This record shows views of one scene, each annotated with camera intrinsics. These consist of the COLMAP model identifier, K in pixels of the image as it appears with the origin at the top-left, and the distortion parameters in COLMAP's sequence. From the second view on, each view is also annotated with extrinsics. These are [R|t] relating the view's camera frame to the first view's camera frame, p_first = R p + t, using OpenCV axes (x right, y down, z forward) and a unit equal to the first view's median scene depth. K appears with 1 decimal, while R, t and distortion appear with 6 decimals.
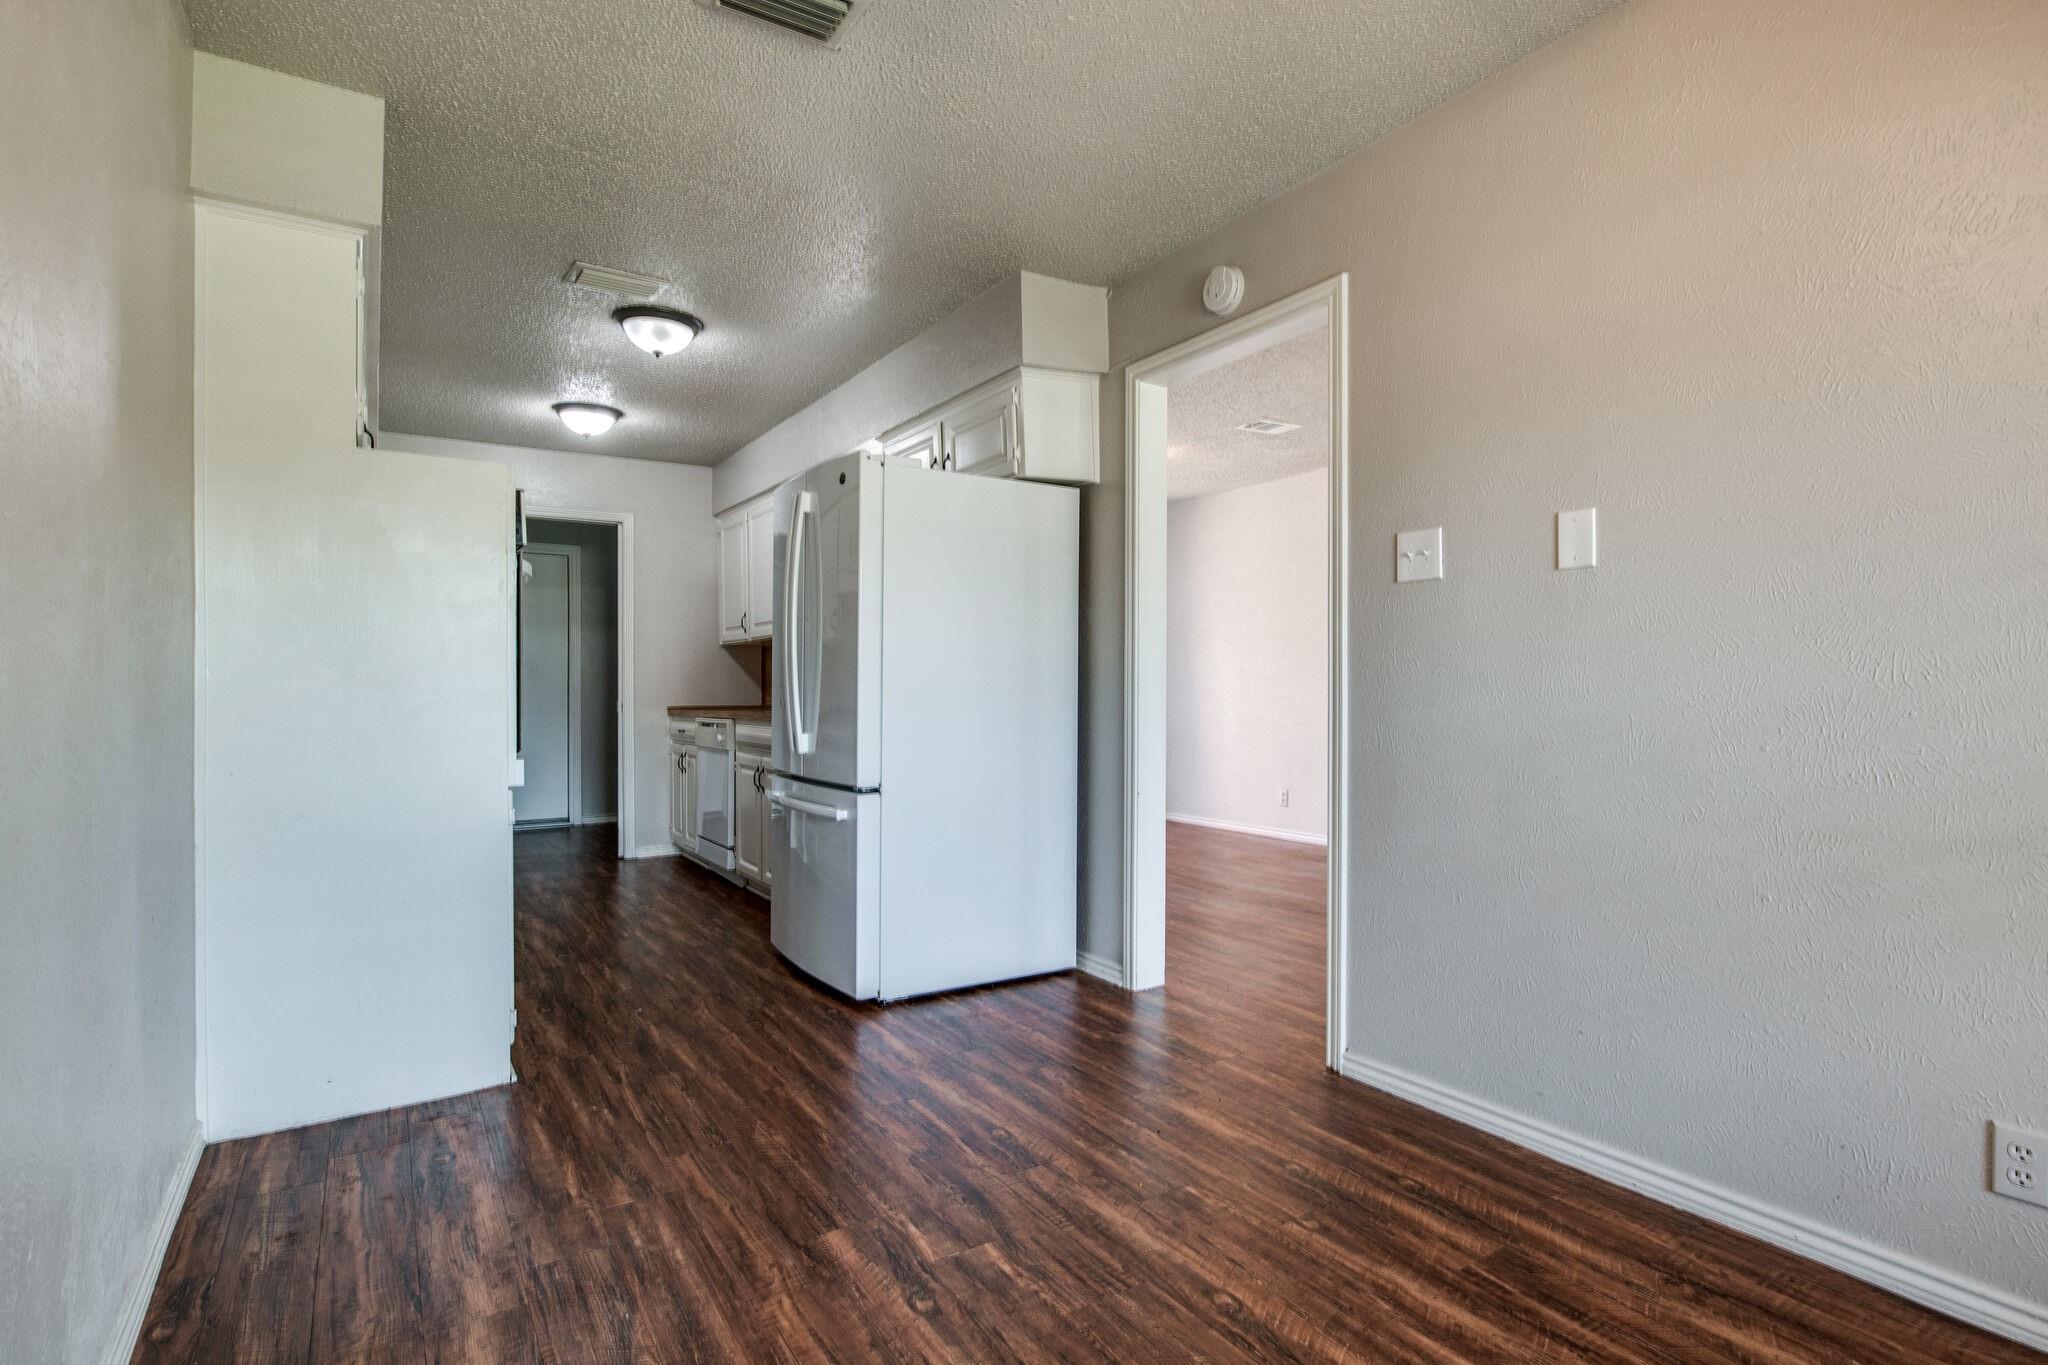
lens RADIAL K [[1020.0, 0, 1022.4], [0, 1020.0, 683.3], [0, 0, 1]] dist [0.028567, 0.000441]
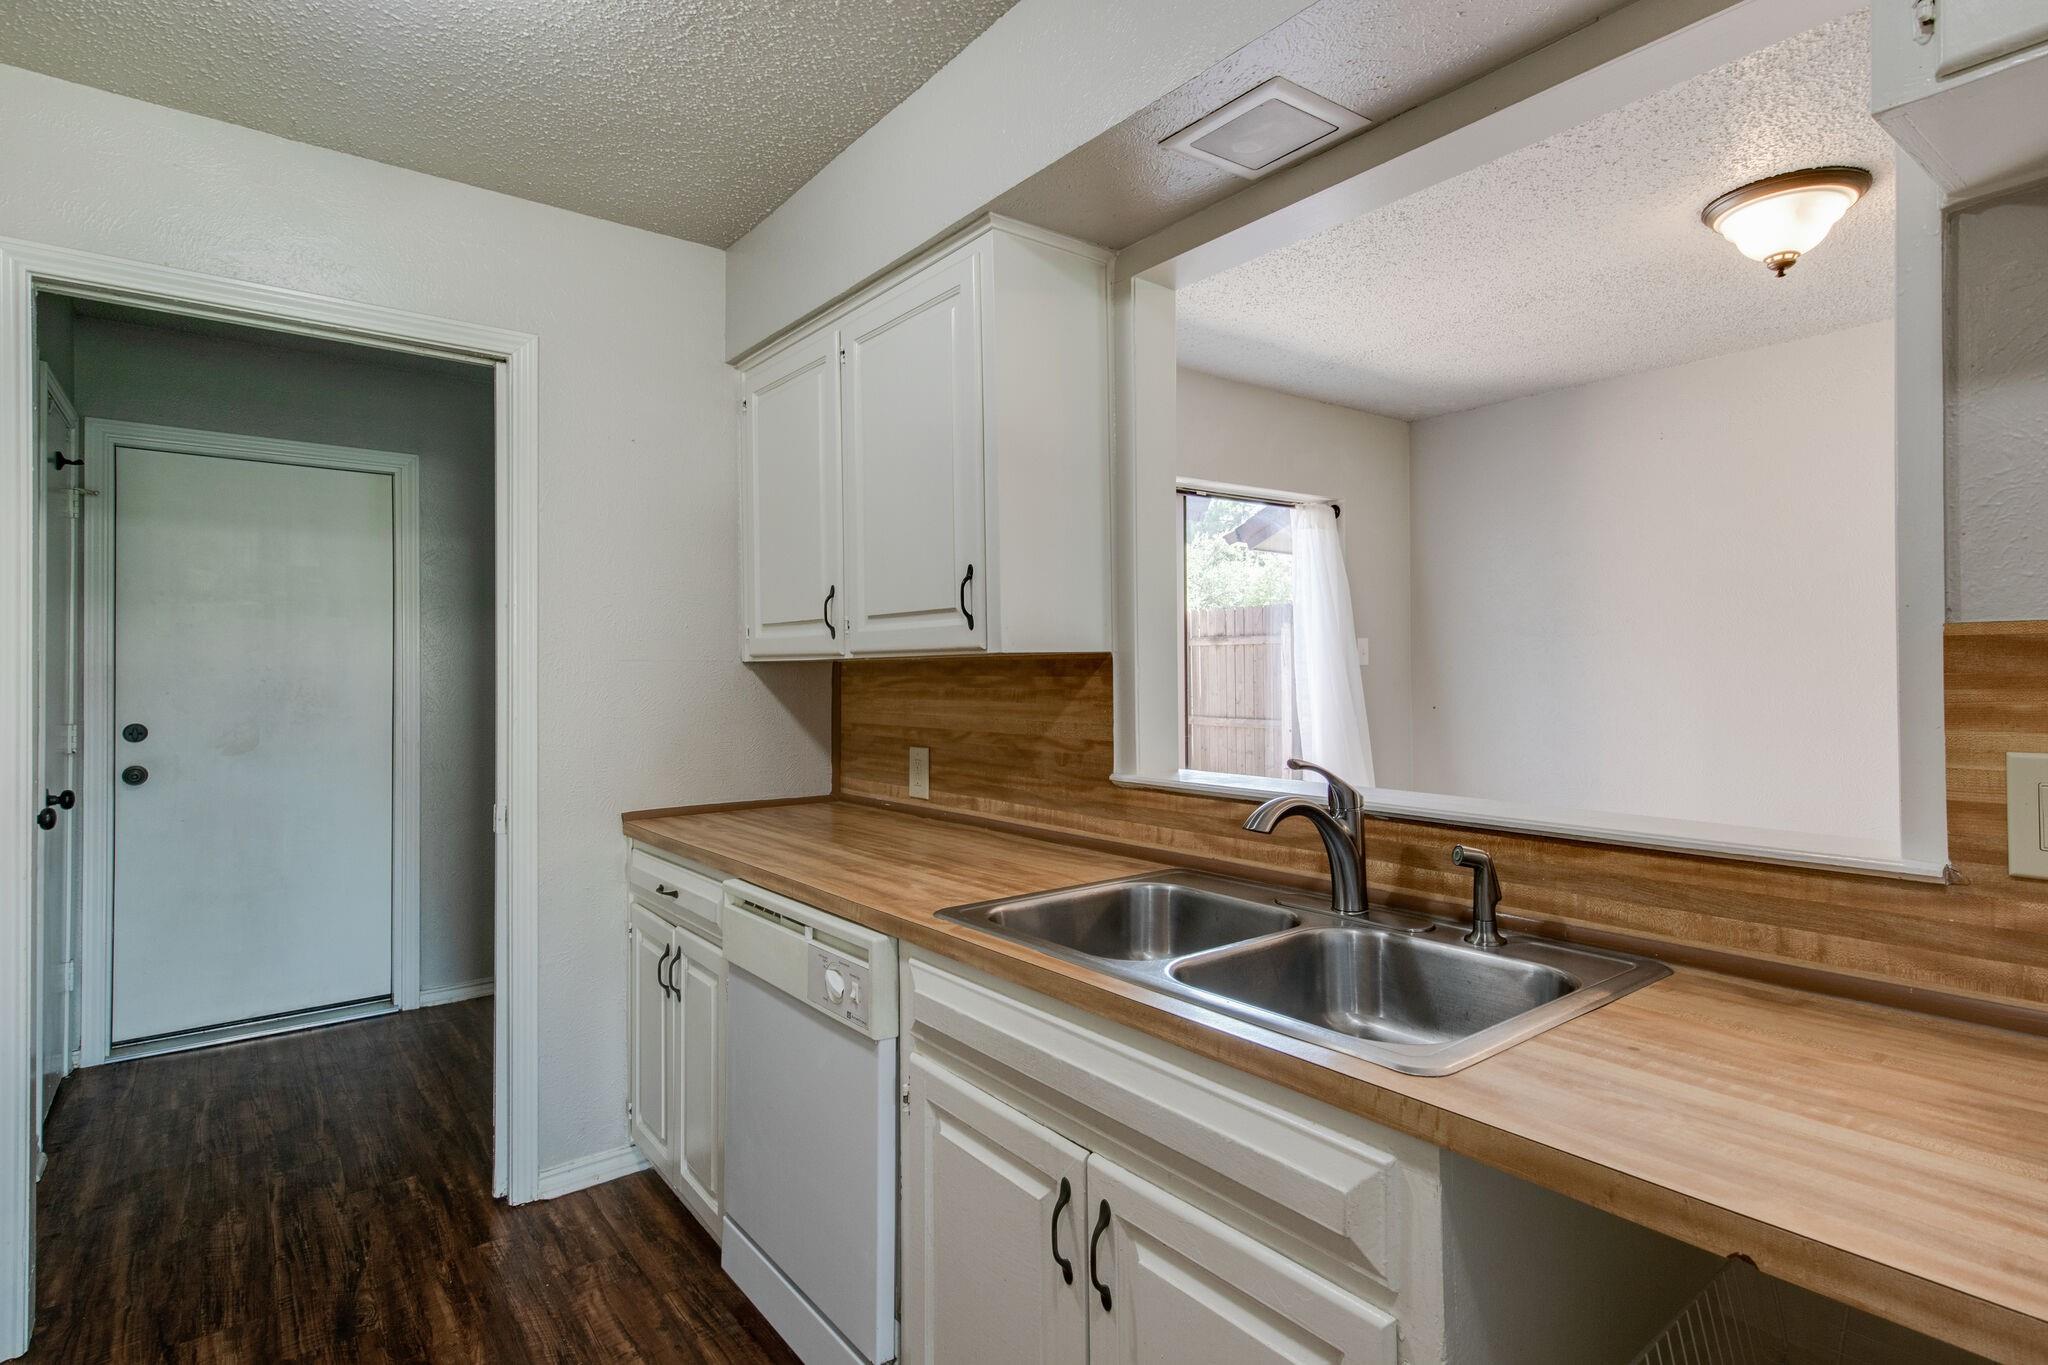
lens RADIAL K [[1020.0, 0, 1024.5], [0, 1020.0, 676.6], [0, 0, 1]] dist [0.028567, 0.000441]
pose [[0.995341, 0.004888, 0.096293, -0.224898], [-0.005461, 0.999969, 0.005682, -0.035114], [-0.096262, -0.006181, 0.995337, 0.572630]]
